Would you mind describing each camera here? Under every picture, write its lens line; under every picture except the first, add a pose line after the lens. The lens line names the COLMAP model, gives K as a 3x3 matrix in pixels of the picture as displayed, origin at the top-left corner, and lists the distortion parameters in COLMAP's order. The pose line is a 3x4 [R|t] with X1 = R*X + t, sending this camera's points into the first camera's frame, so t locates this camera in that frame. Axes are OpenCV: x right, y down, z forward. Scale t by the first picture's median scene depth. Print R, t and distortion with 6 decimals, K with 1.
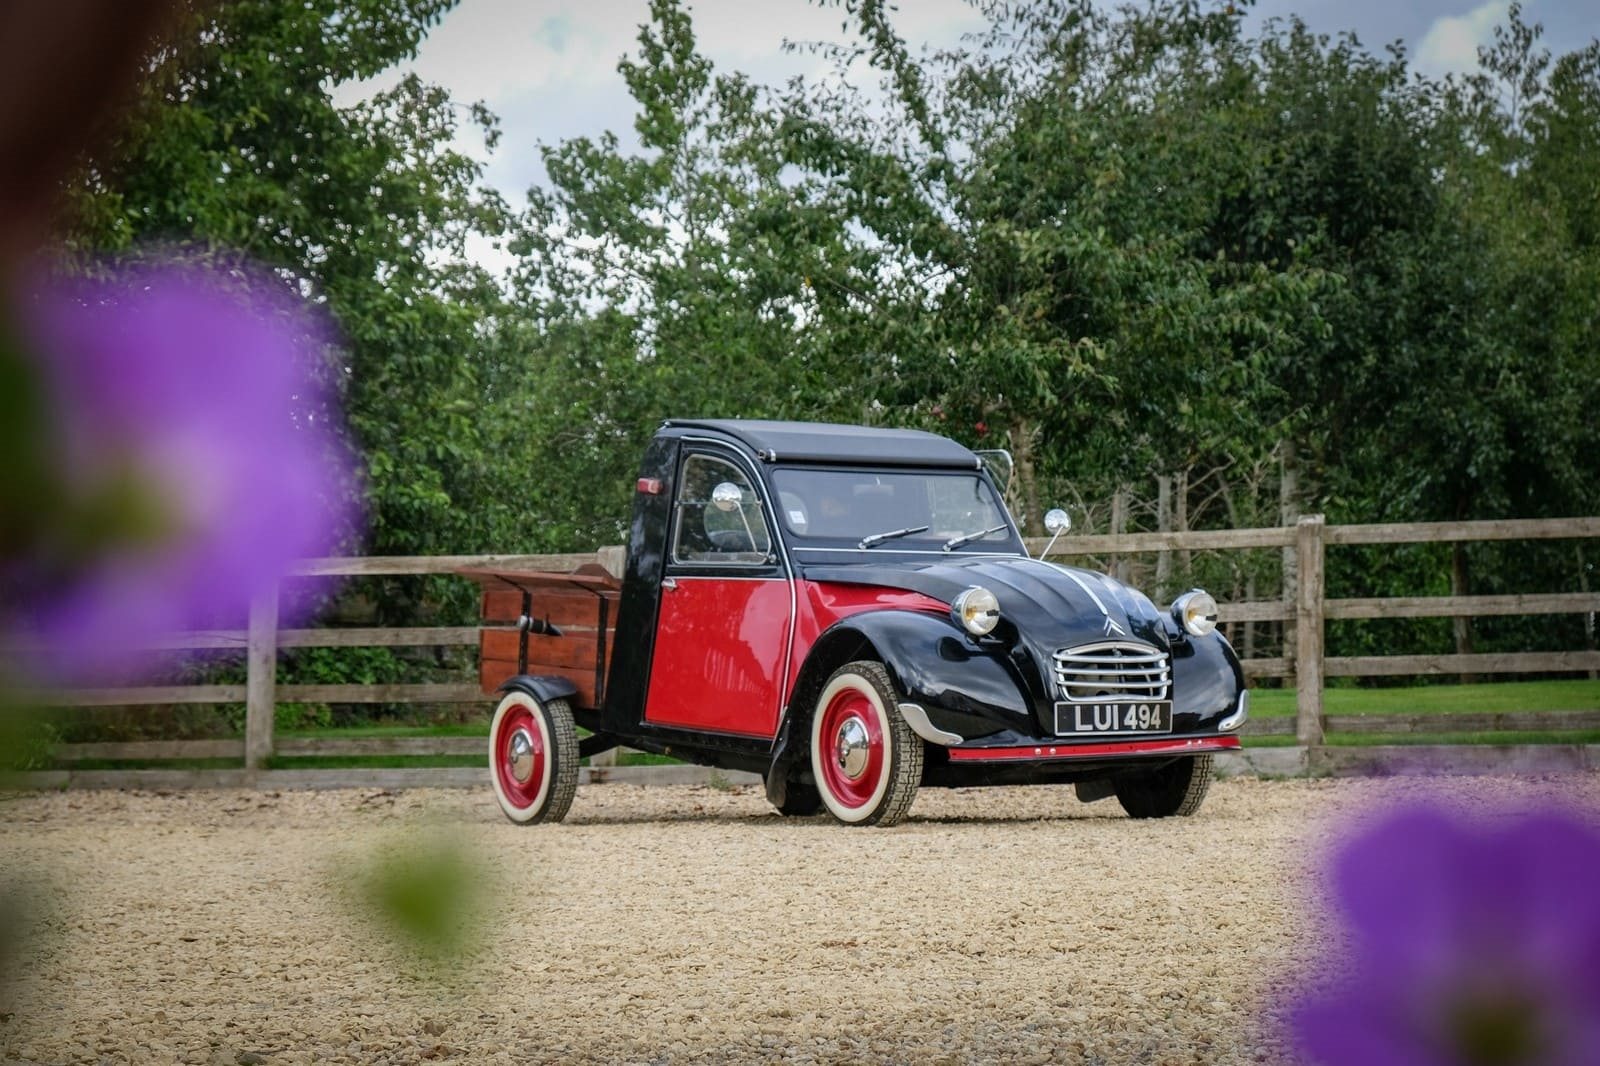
lens RADIAL K [[3920.9, 0, 869.9], [0, 3920.9, 532.6], [0, 0, 1]] dist [-0.050378, 0.454547]
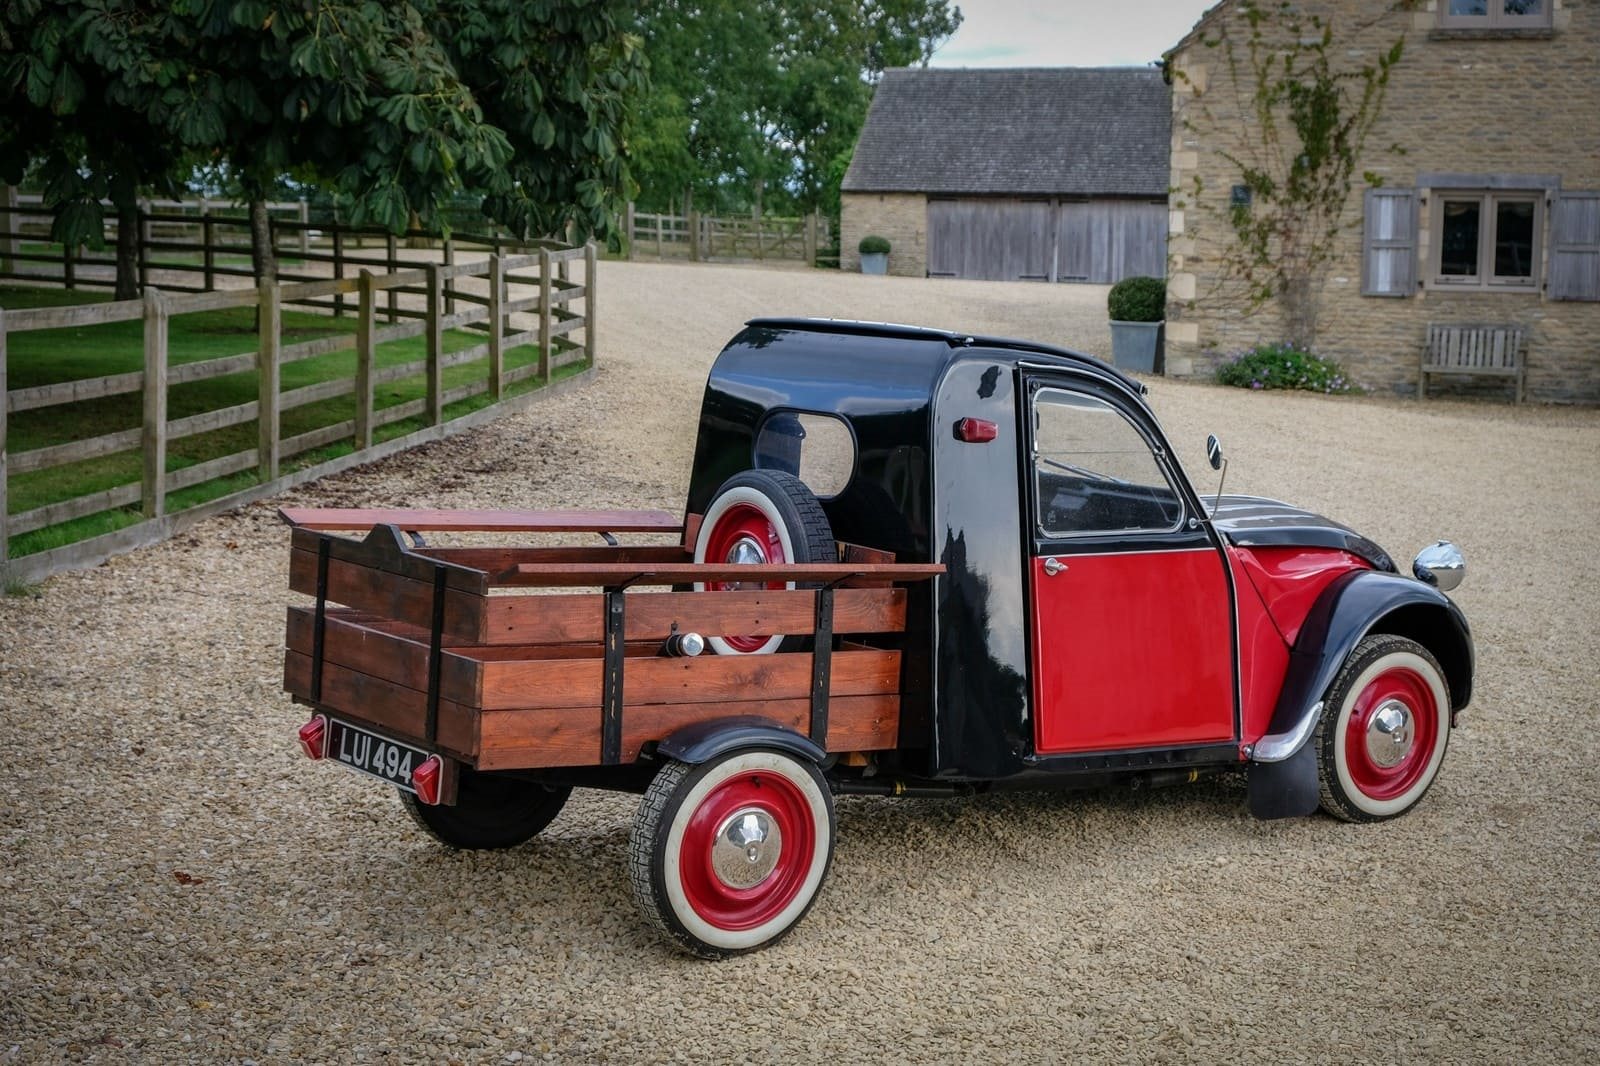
lens RADIAL K [[2648.1, 0, 799.0], [0, 2648.1, 529.9], [0, 0, 1]] dist [-0.008480, 0.159977]
pose [[-0.049910, -0.118193, 0.991736, -0.552724], [-0.061844, 0.991433, 0.115045, -0.048812], [-0.996837, -0.055591, -0.056792, 1.096723]]
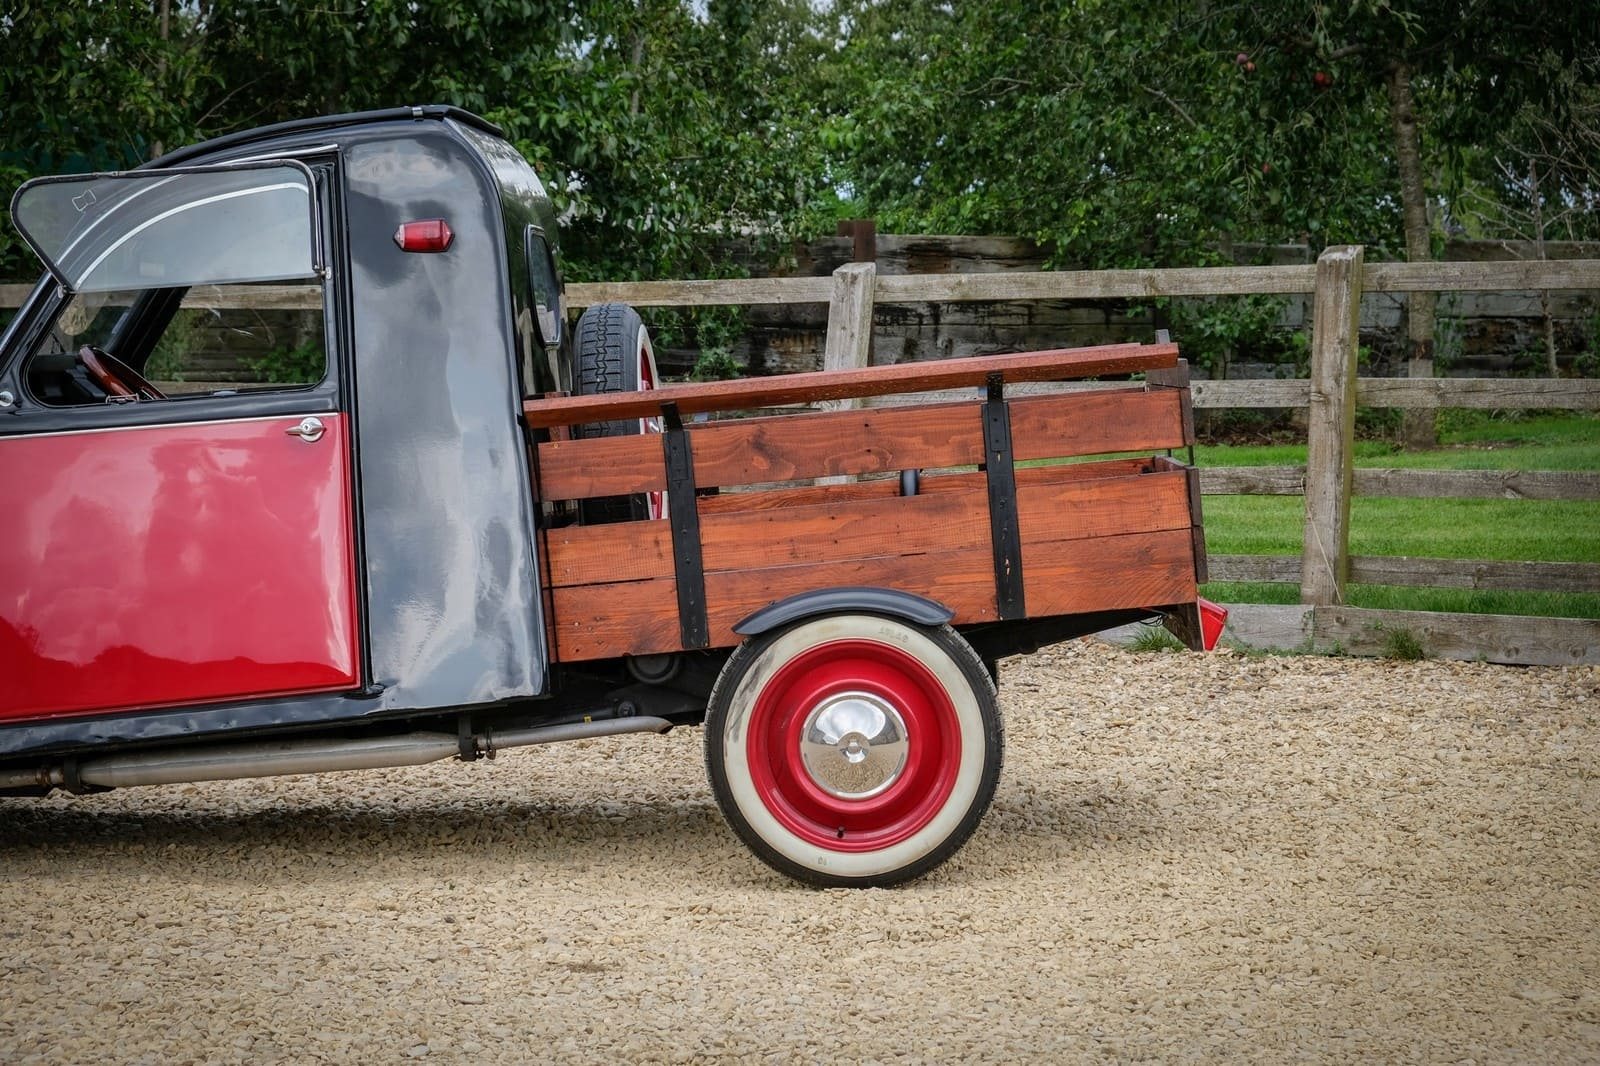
lens RADIAL K [[3748.6, 0, 895.2], [0, 3748.6, 583.0], [0, 0, 1]] dist [-0.077379, 1.839632]
pose [[0.941137, 0.037684, -0.335919, 0.334614], [0.003936, 0.992477, 0.122365, -0.033326], [0.338003, -0.116485, 0.933908, 0.521294]]
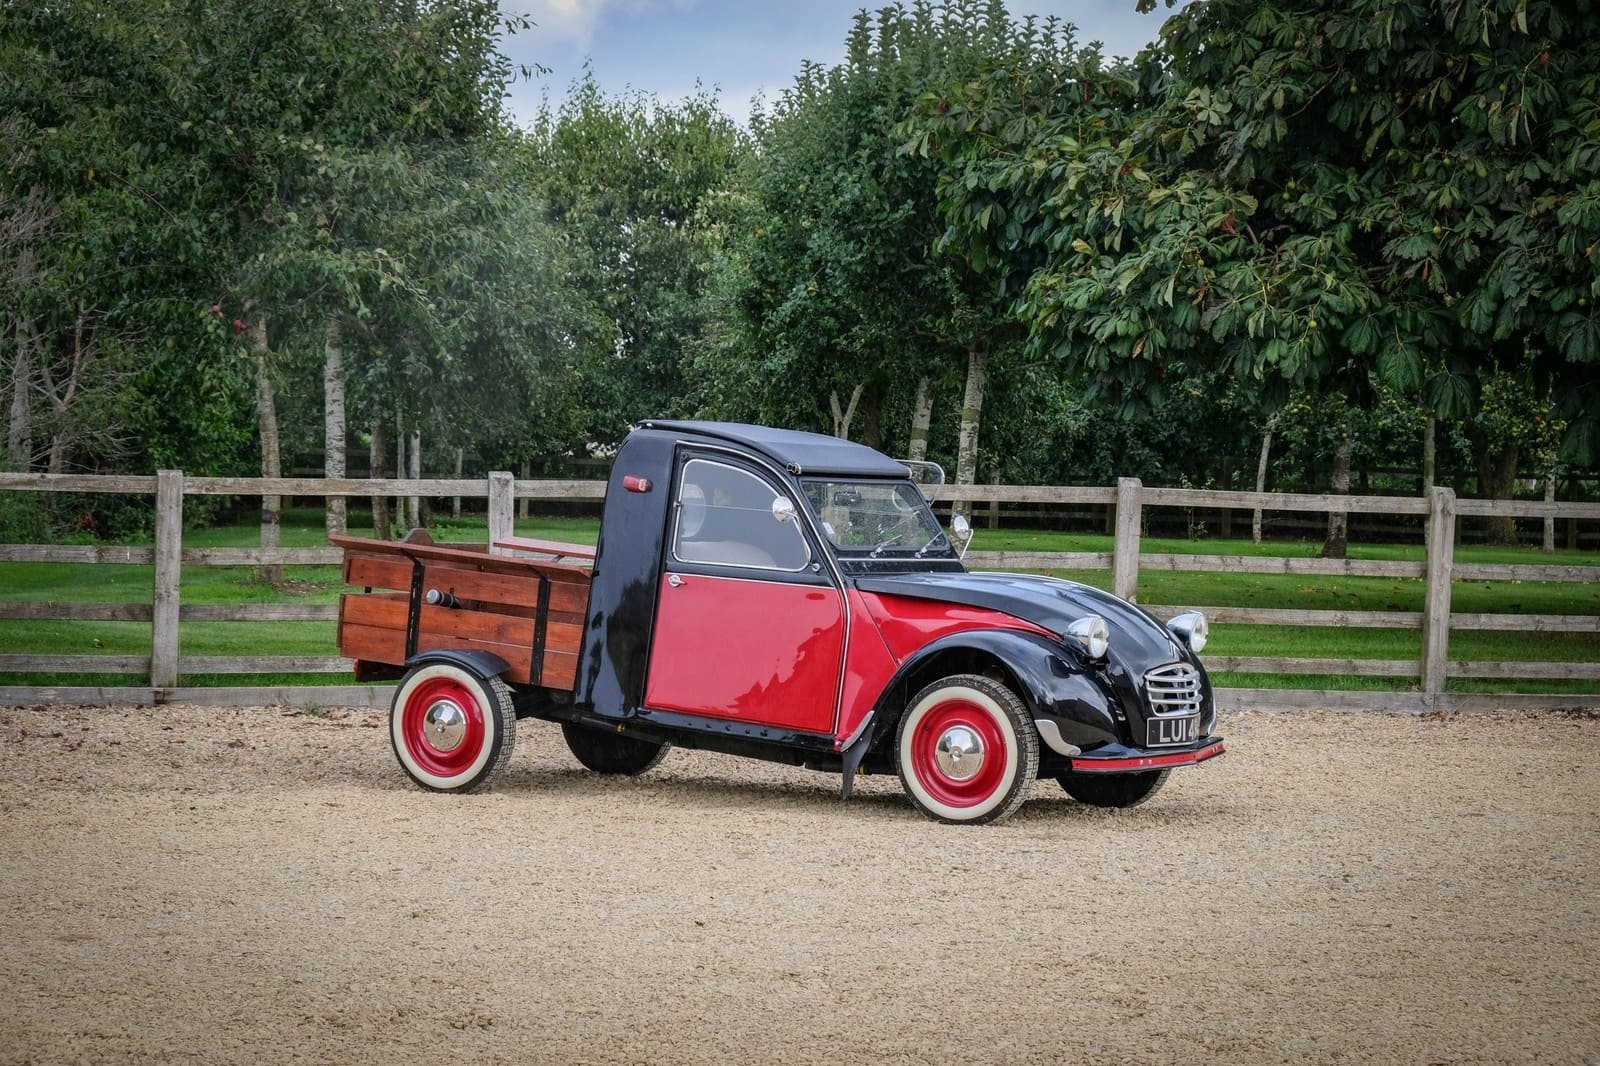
lens RADIAL K [[3725.0, 0, 883.8], [0, 3725.0, 538.8], [0, 0, 1]] dist [-0.014298, 0.693337]
pose [[0.884507, 0.028583, 0.465650, -0.482854], [-0.059838, 0.996828, 0.052474, -0.055723], [-0.462673, -0.074277, 0.883412, 0.078449]]
